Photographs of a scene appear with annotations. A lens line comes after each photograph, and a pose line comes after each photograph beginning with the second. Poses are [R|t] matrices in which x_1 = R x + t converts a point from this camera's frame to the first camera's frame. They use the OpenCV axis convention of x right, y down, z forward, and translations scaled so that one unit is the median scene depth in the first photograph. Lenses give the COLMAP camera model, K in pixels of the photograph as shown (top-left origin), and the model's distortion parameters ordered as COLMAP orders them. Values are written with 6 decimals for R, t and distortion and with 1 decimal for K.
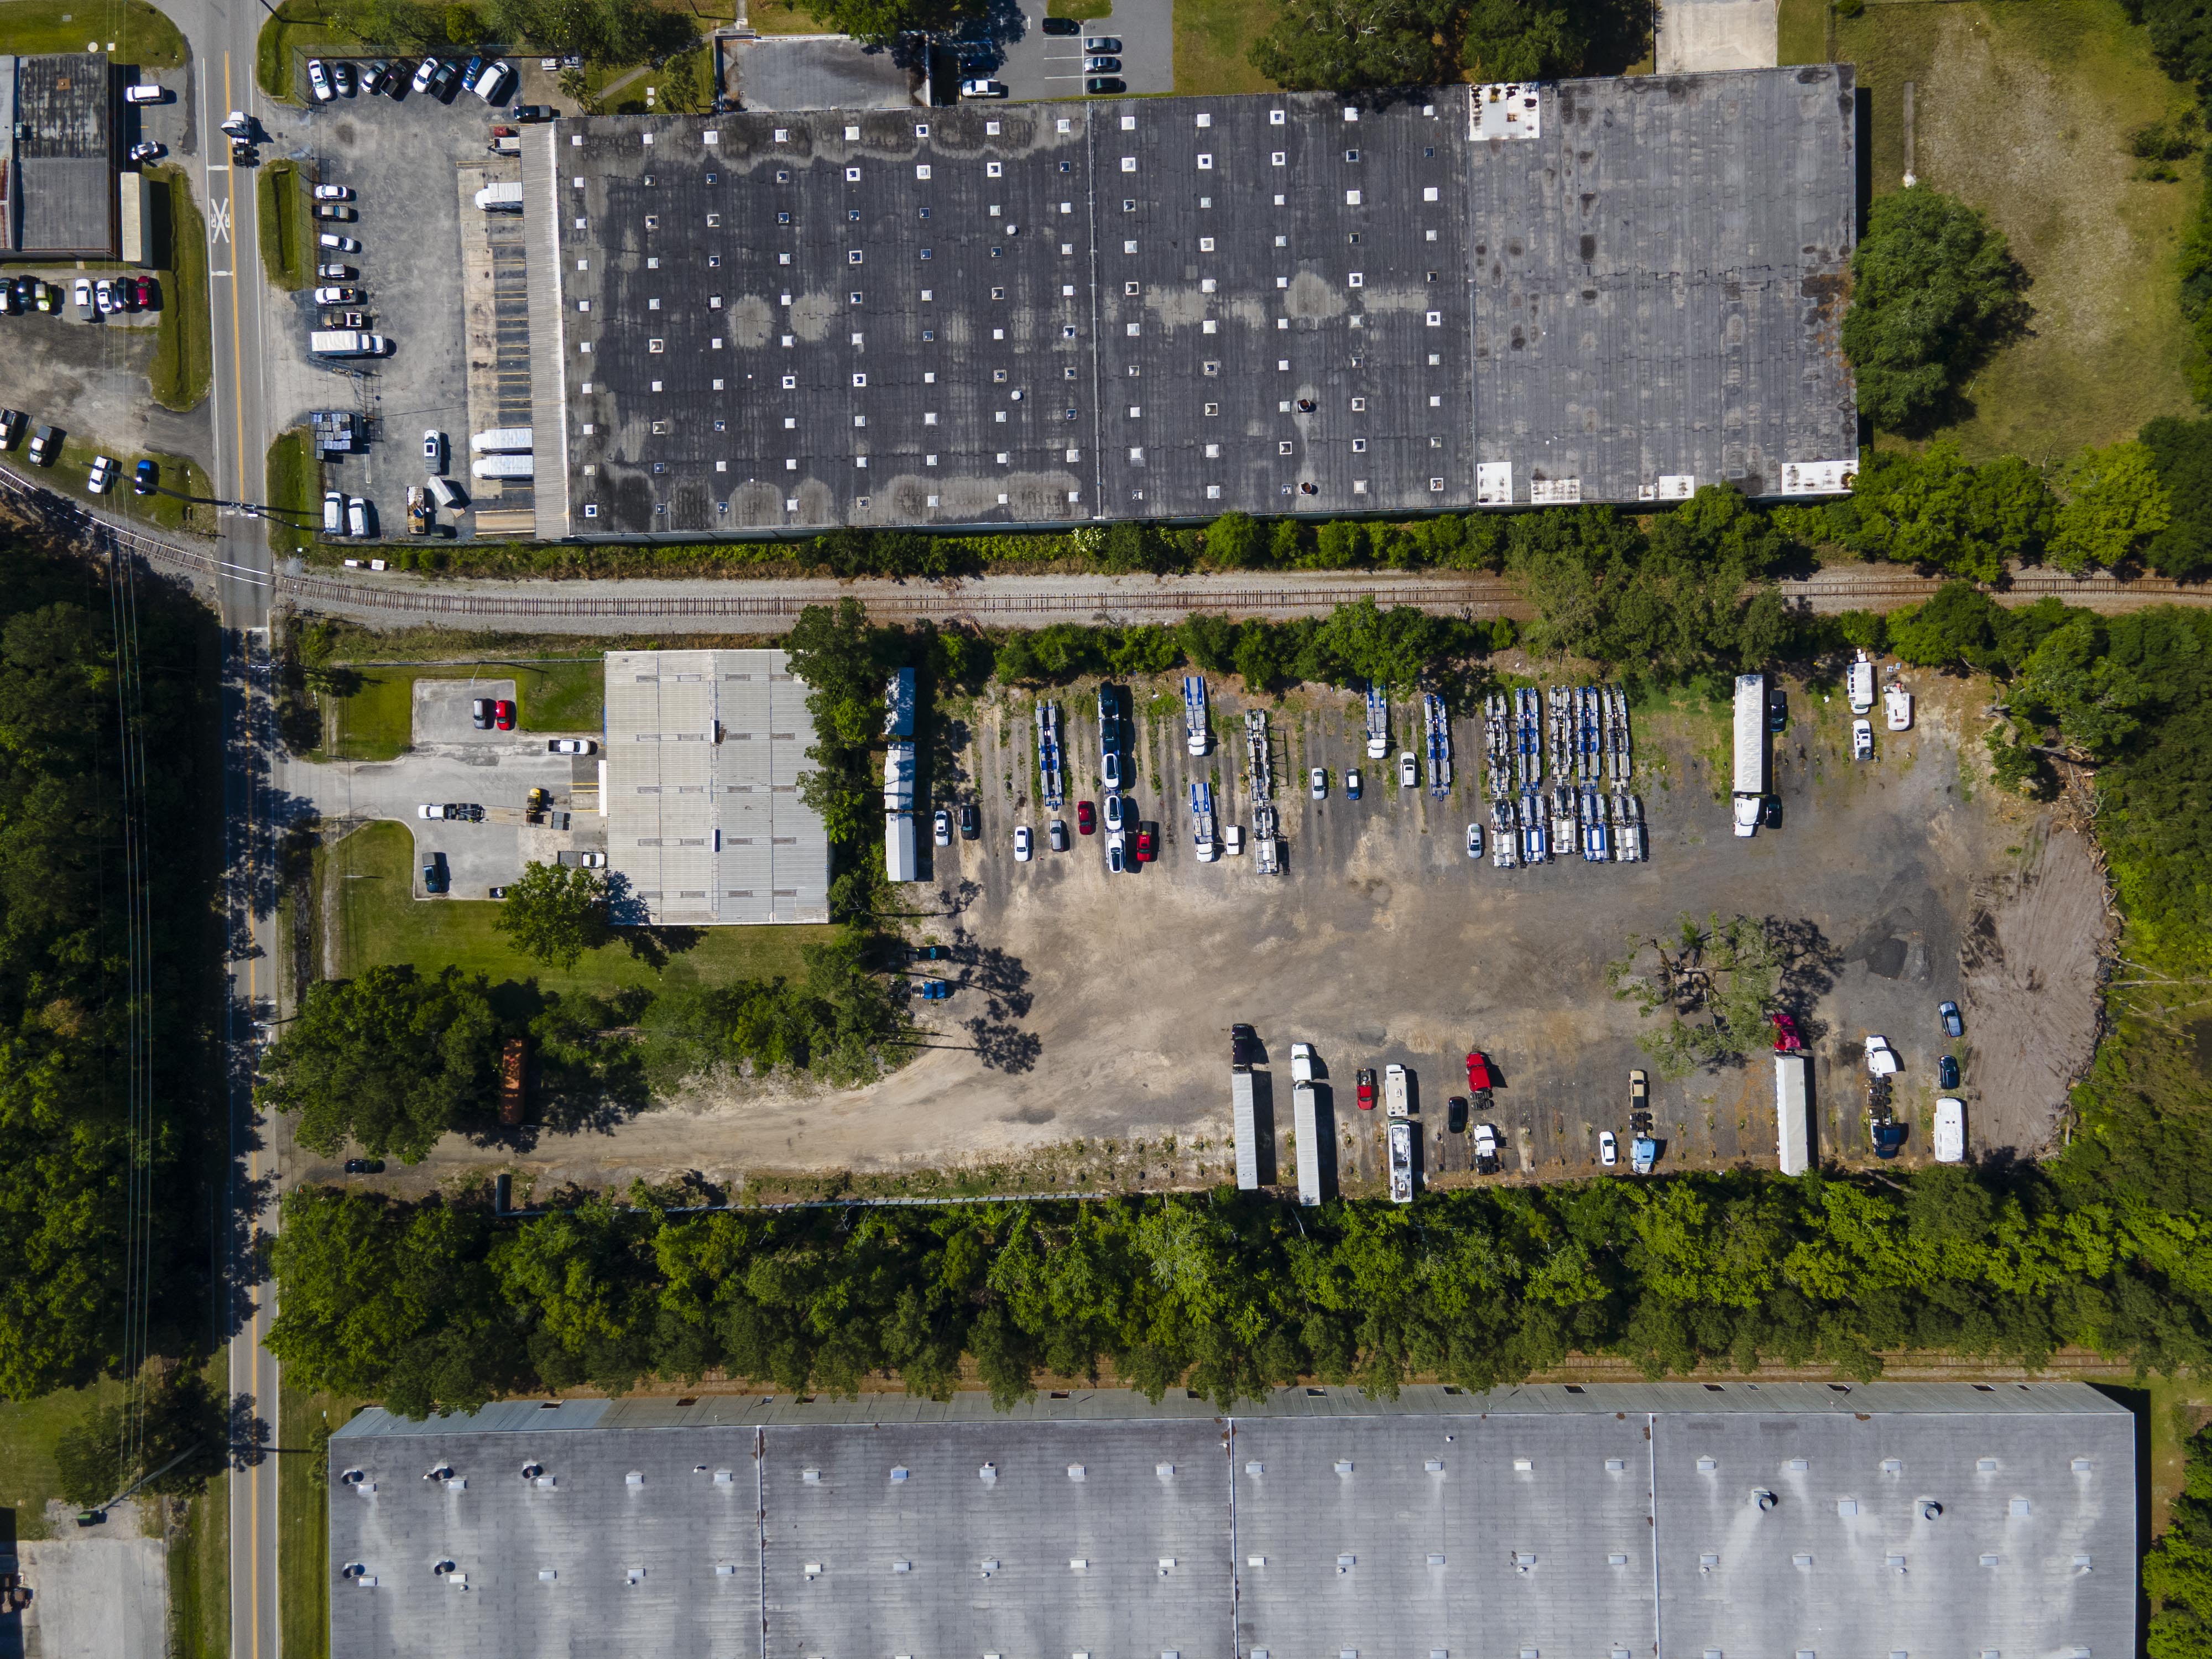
lens RADIAL K [[1608.4, 0, 1094.1], [0, 1608.4, 829.5], [0, 0, 1]] dist [0.016371, 0.056048]
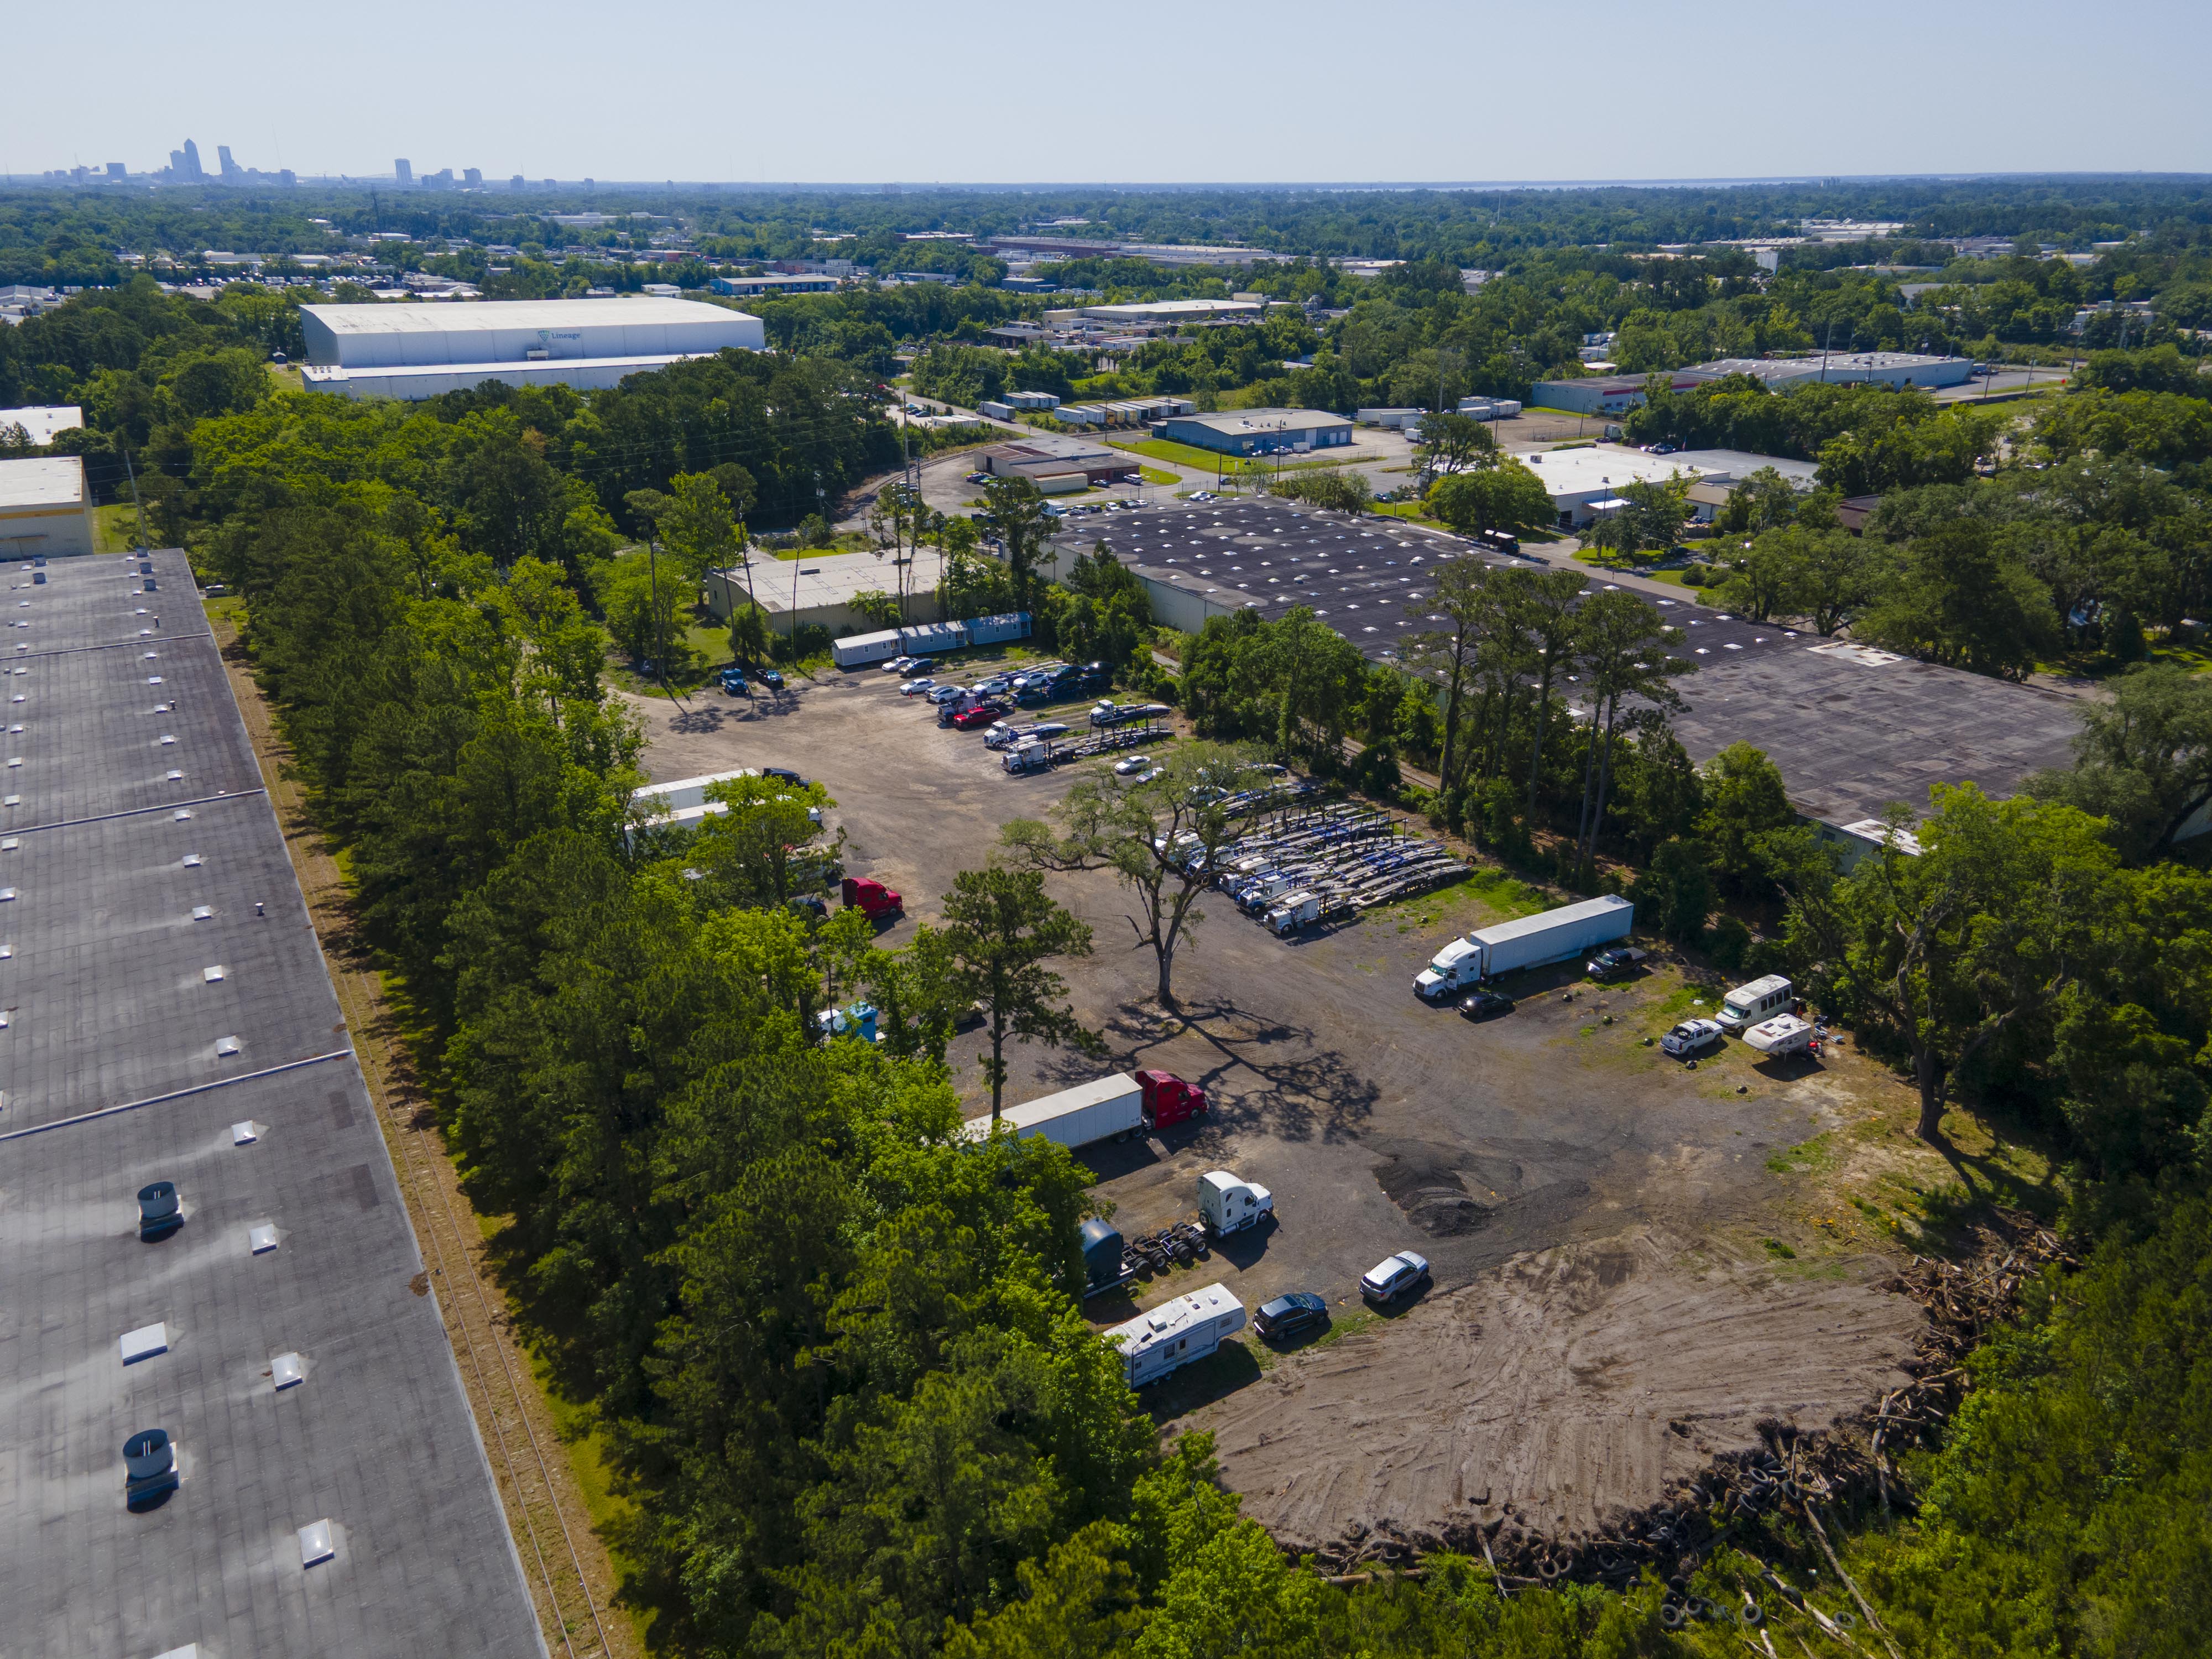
lens RADIAL K [[1608.4, 0, 1094.1], [0, 1608.4, 829.5], [0, 0, 1]] dist [0.016371, 0.056048]
pose [[0.486638, 0.343391, -0.803285, 0.793202], [-0.873507, 0.177550, -0.453279, 0.361950], [-0.013029, 0.922257, 0.386357, 0.720799]]
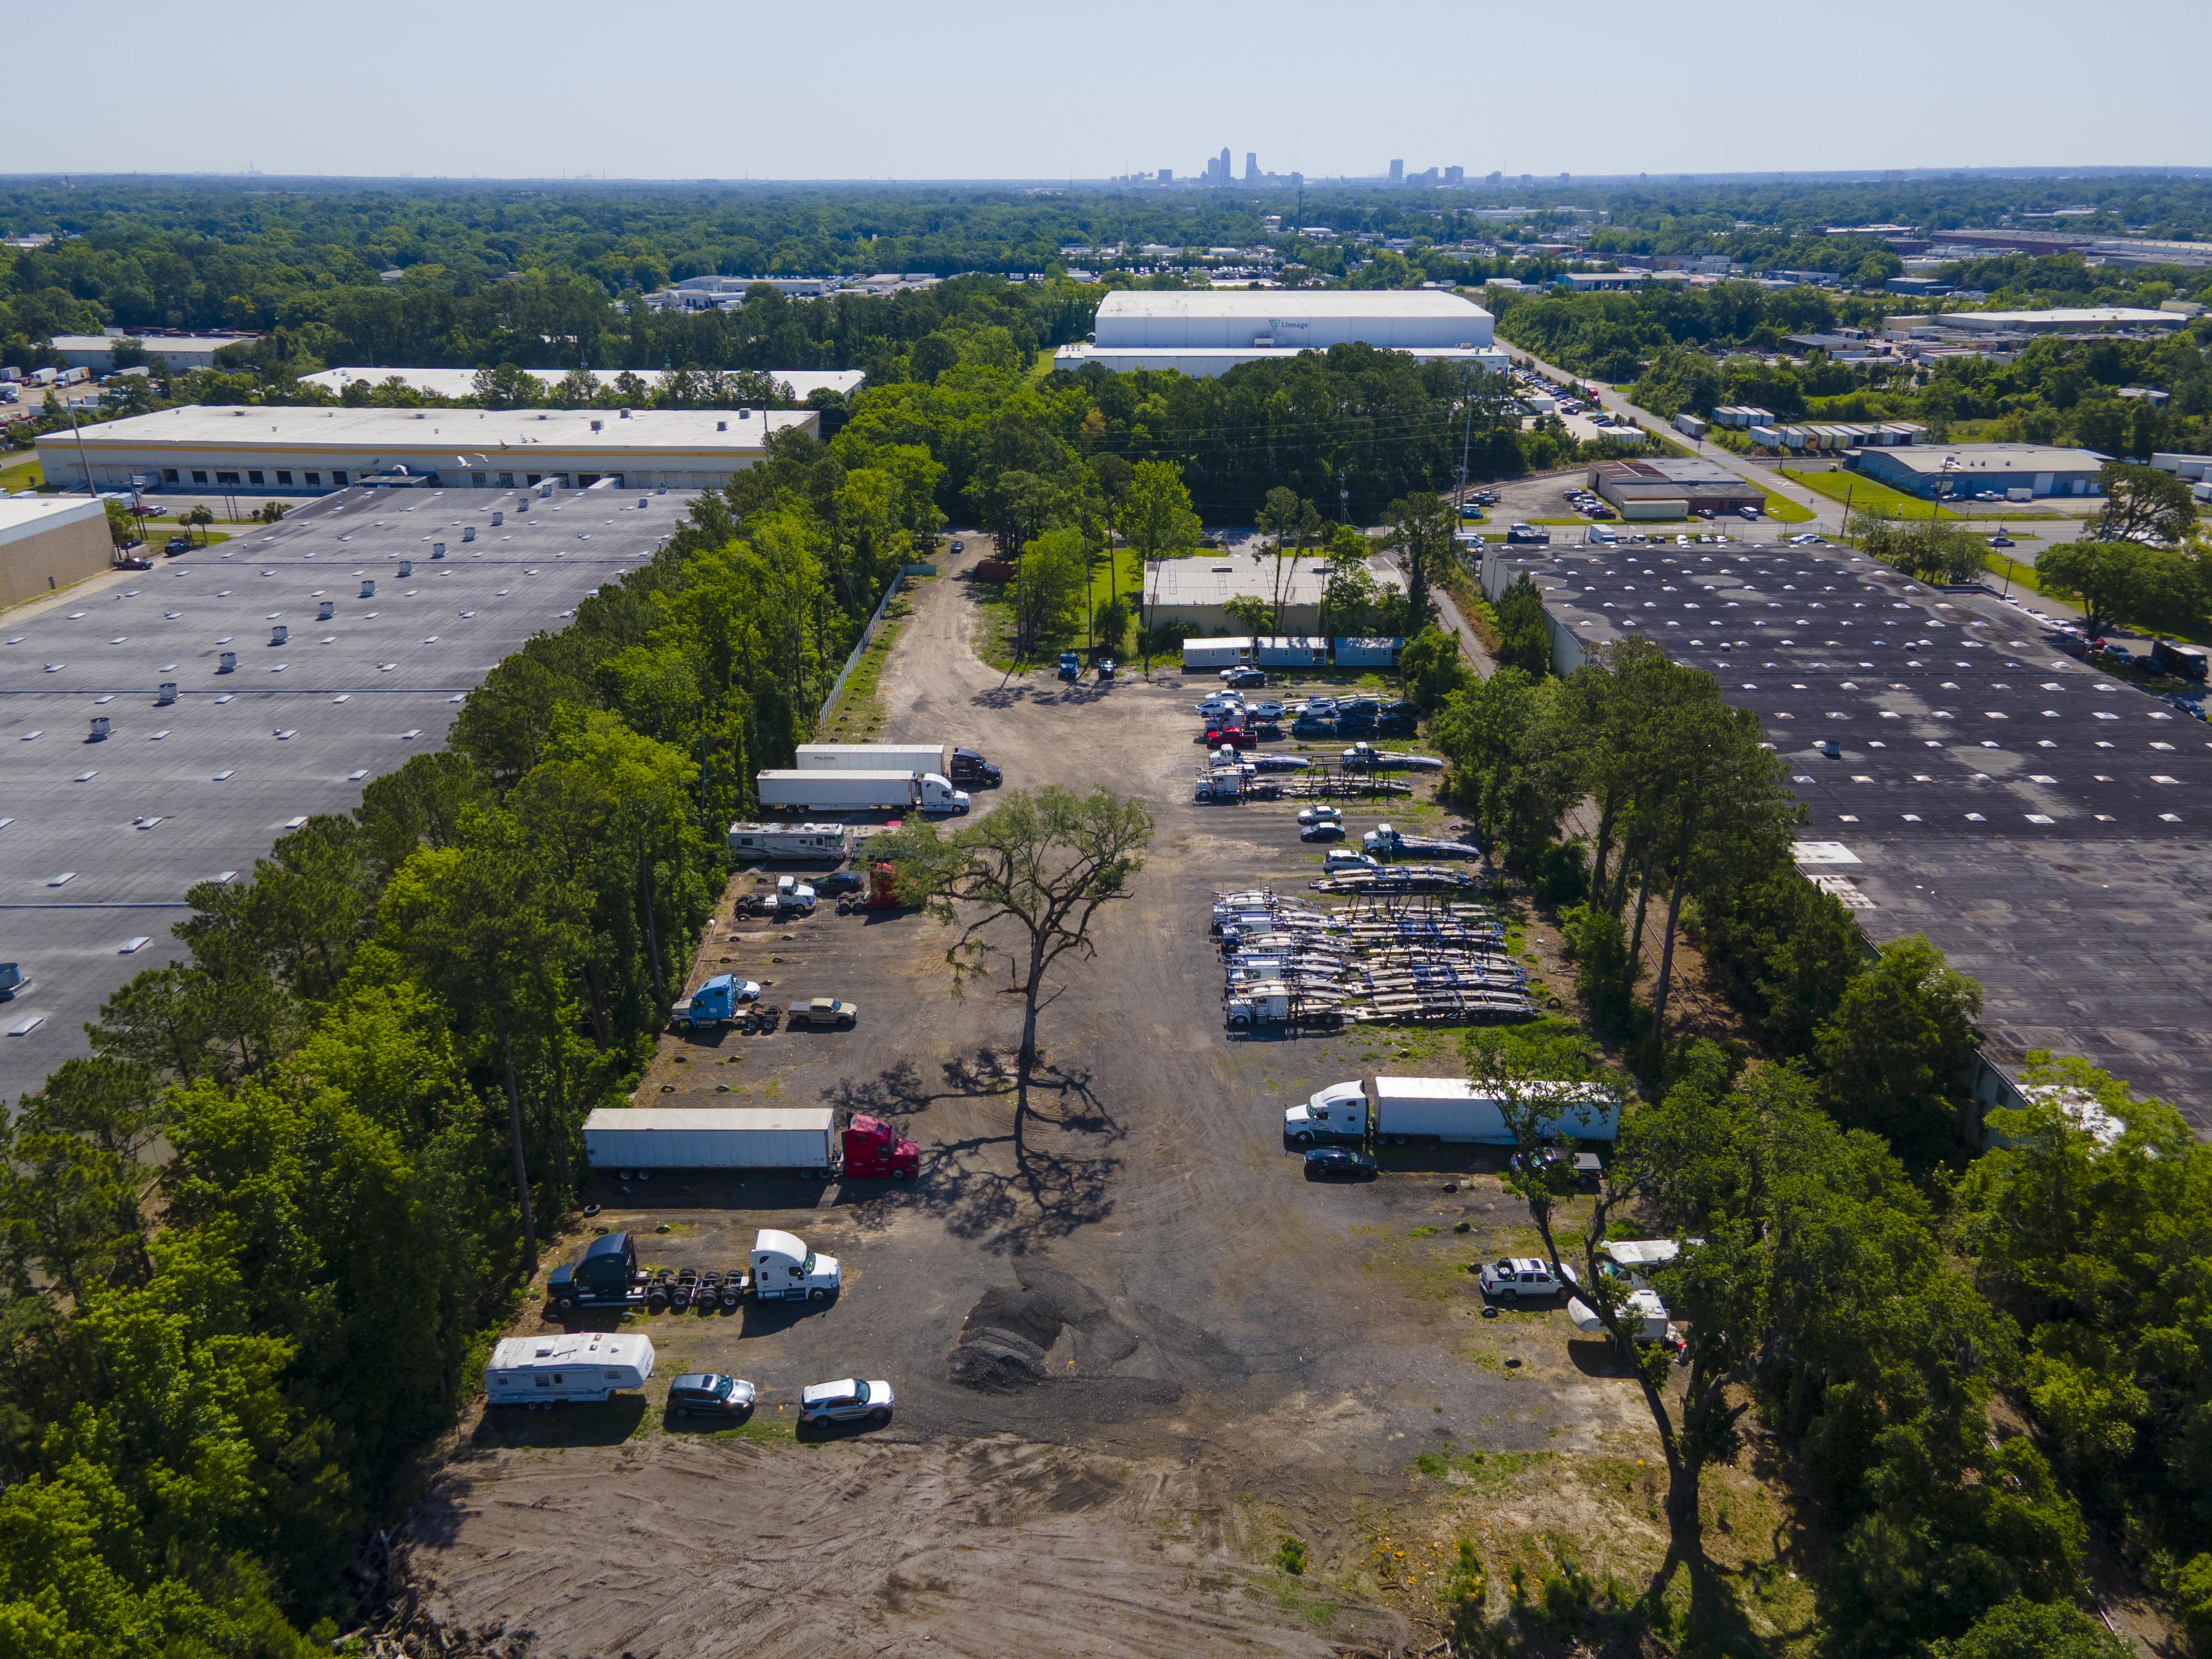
lens RADIAL K [[1608.4, 0, 1094.1], [0, 1608.4, 829.5], [0, 0, 1]] dist [0.016371, 0.056048]
pose [[-0.044706, 0.392859, -0.918511, 0.823001], [-0.998996, -0.020297, 0.039942, 0.045118], [-0.002951, 0.919375, 0.393372, 0.720680]]
